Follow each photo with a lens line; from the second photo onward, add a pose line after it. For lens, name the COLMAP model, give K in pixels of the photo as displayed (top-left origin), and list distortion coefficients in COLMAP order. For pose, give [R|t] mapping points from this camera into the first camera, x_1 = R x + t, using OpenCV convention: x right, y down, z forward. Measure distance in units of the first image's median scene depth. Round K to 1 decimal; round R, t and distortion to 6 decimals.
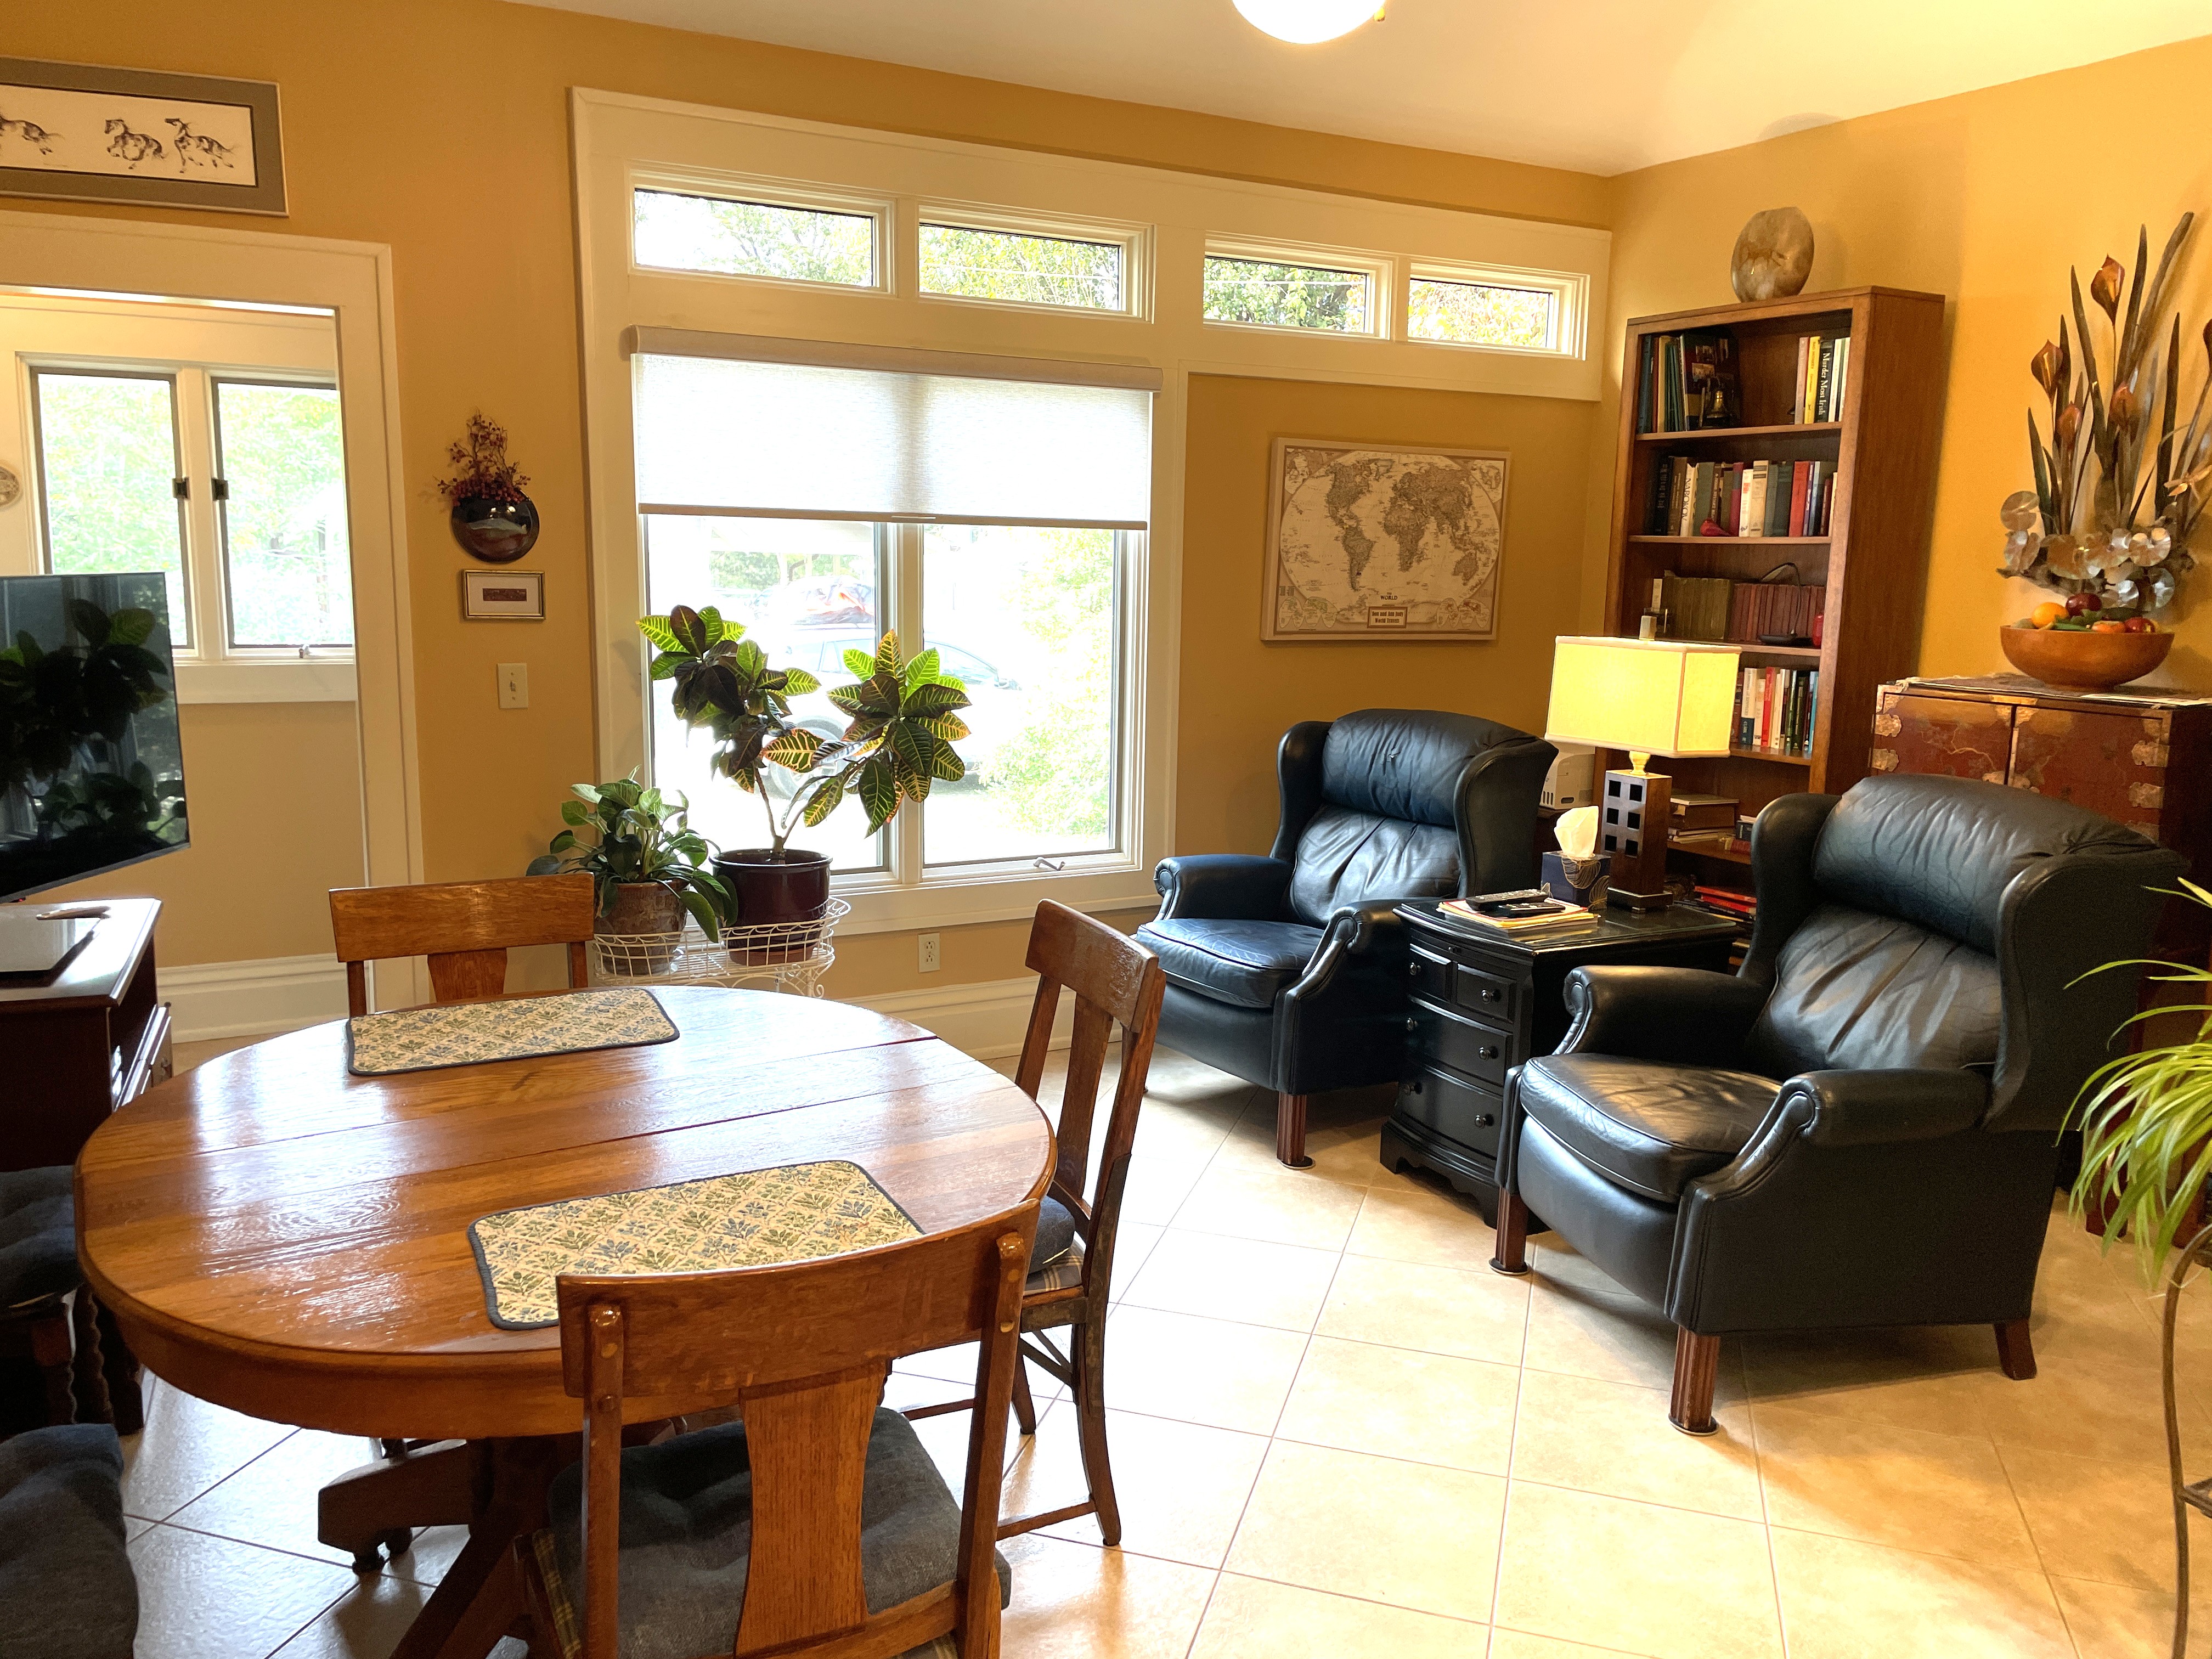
lens RADIAL K [[1679.2, 0, 1099.2], [0, 1679.2, 827.7], [0, 0, 1]] dist [0.065302, -0.084125]
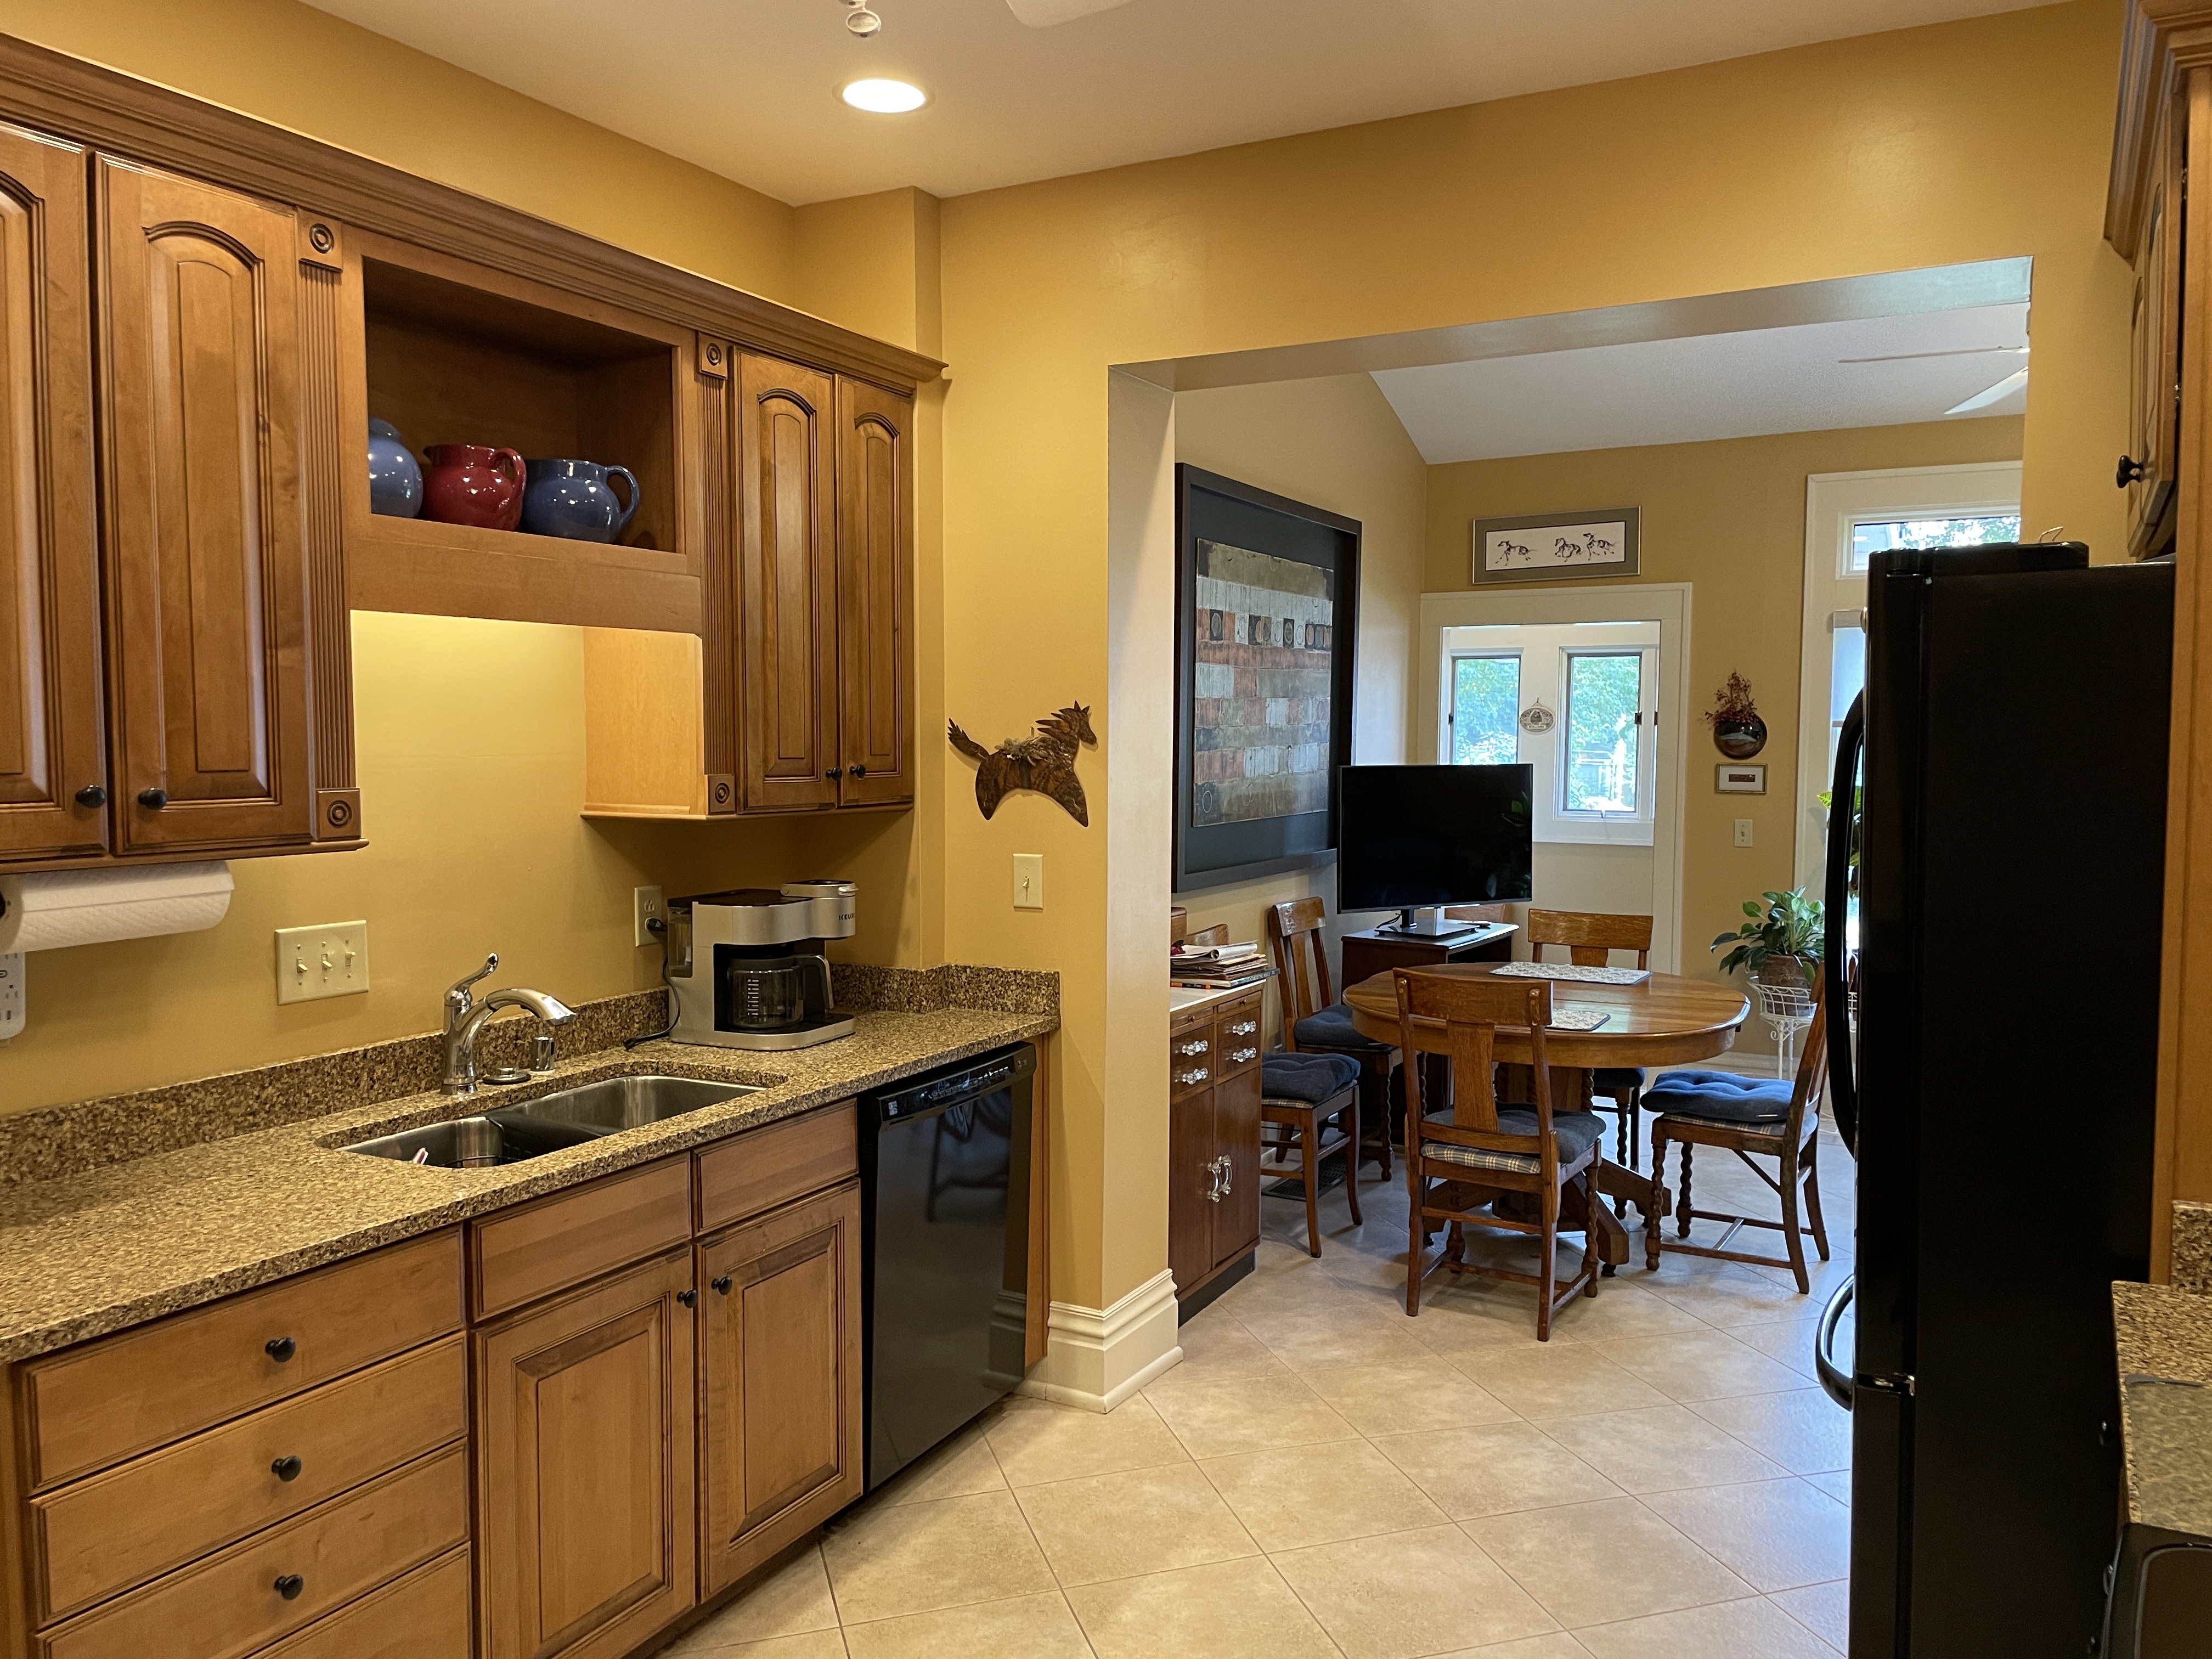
lens RADIAL K [[1679.2, 0, 1106.4], [0, 1679.2, 830.4], [0, 0, 1]] dist [0.065302, -0.084125]
pose [[0.560722, 0.031292, -0.827412, 0.687316], [-0.129806, 0.990252, -0.050516, 0.079368], [0.817766, 0.135729, 0.559318, -0.439409]]
